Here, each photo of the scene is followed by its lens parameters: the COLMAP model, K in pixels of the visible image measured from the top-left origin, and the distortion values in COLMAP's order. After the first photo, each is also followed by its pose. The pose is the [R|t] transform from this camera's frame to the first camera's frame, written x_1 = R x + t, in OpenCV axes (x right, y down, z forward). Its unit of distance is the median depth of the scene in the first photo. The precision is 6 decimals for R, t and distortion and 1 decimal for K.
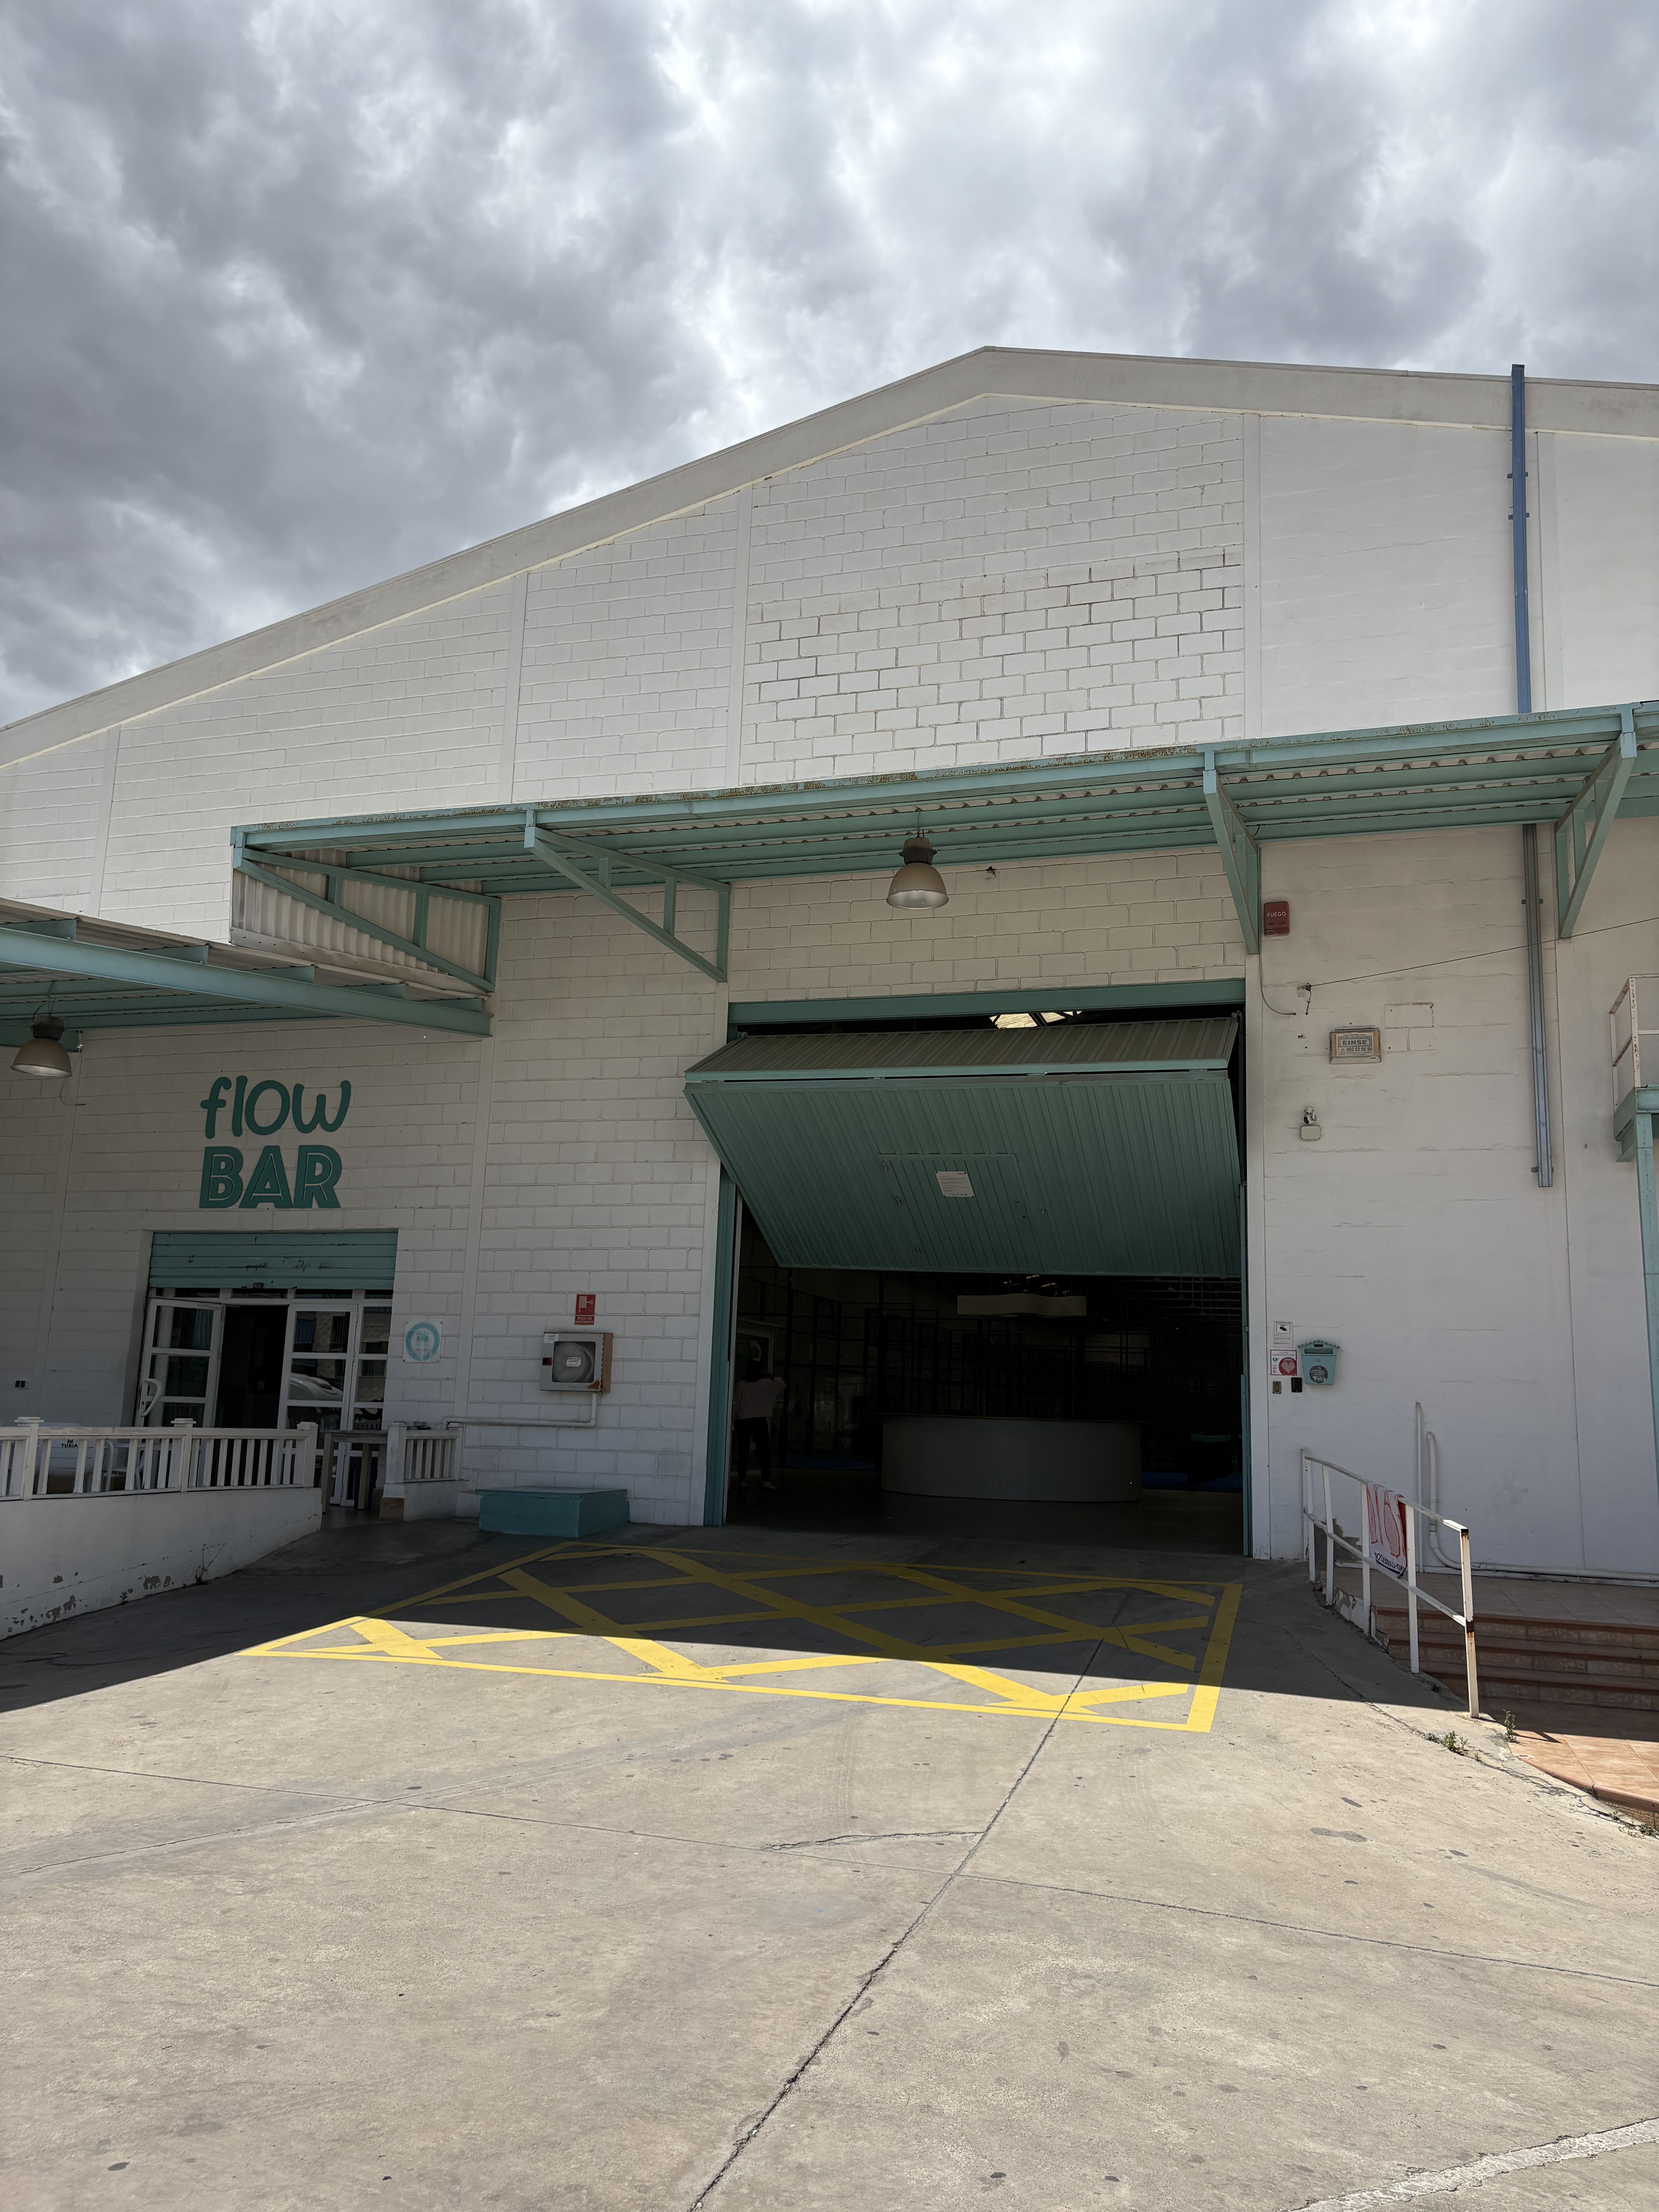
lens RADIAL K [[1680.3, 0, 838.1], [0, 1680.3, 1101.1], [0, 0, 1]] dist [0.038808, -0.042798]
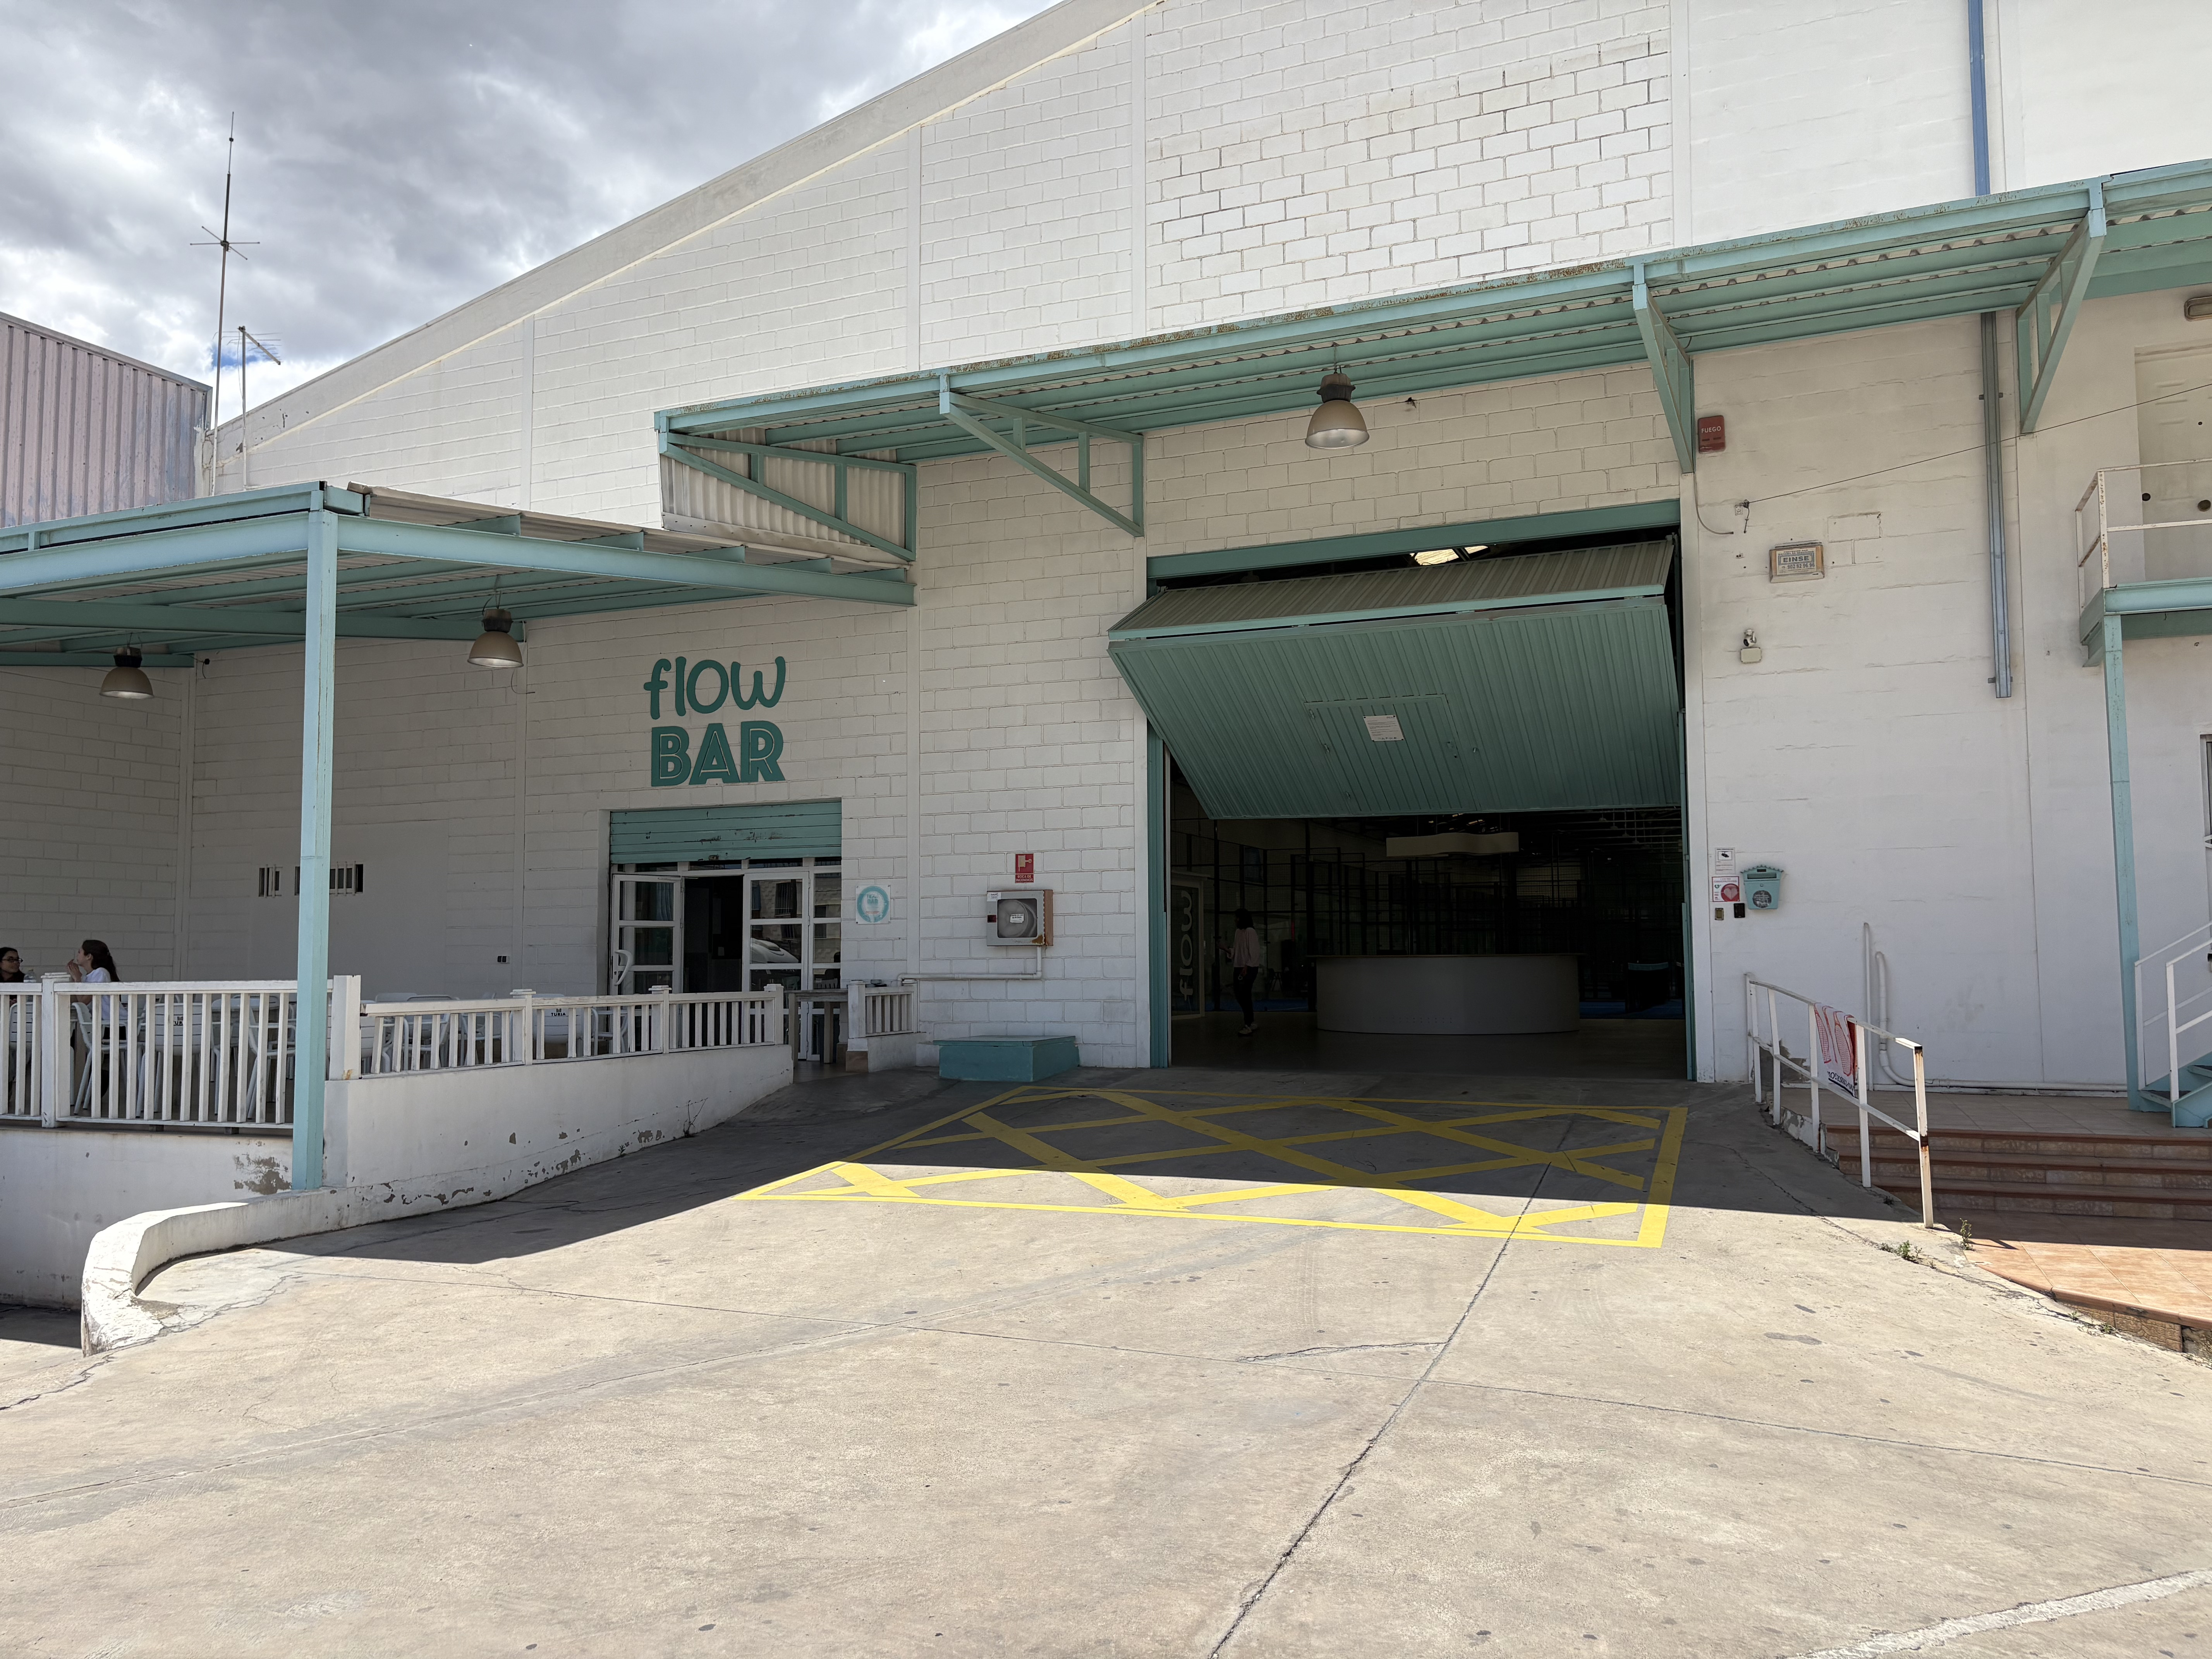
lens RADIAL K [[1681.7, 0, 1113.6], [0, 1681.7, 831.7], [0, 0, 1]] dist [0.040569, -0.030265]
pose [[0.995093, -0.045916, -0.087650, -0.005934], [0.055001, 0.993032, 0.104225, -0.002190], [0.082253, -0.108535, 0.990684, -0.012658]]
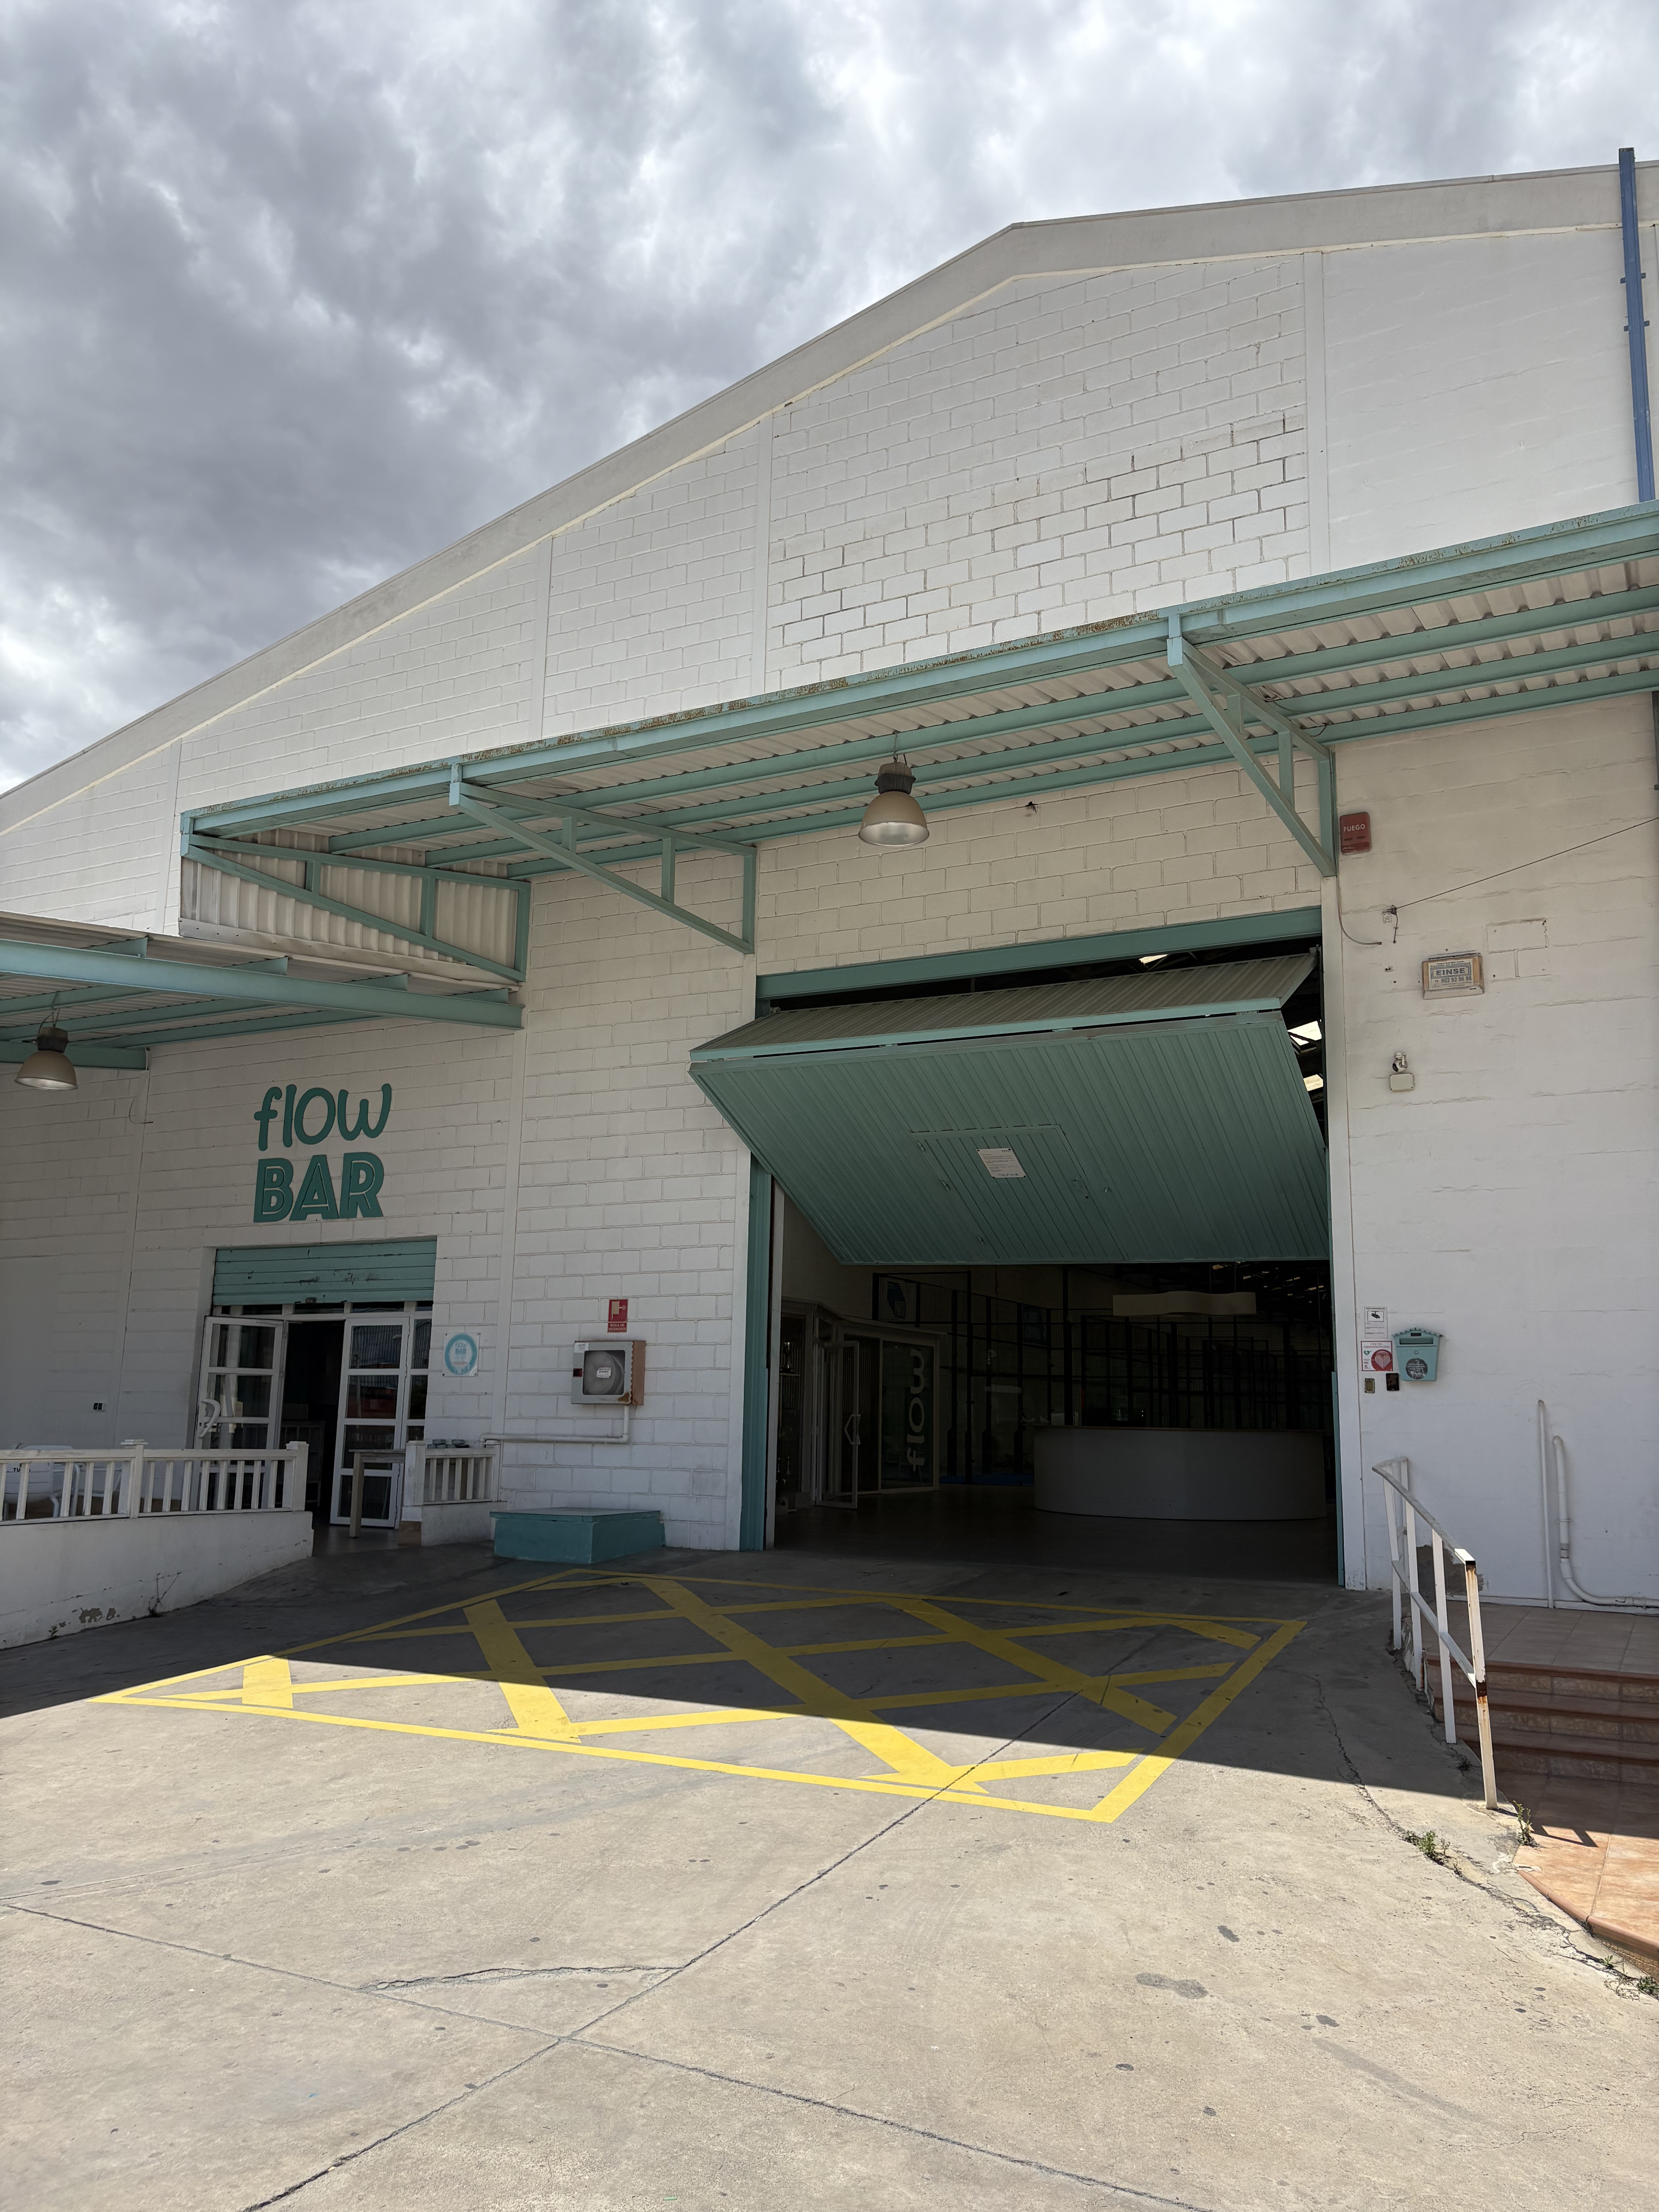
lens RADIAL K [[1679.3, 0, 829.5], [0, 1679.3, 1106.0], [0, 0, 1]] dist [0.045337, -0.058154]
pose [[0.984297, -0.047059, -0.170130, 0.141685], [0.046142, 0.998891, -0.009341, 0.025296], [0.170381, 0.001344, 0.985377, 0.121125]]
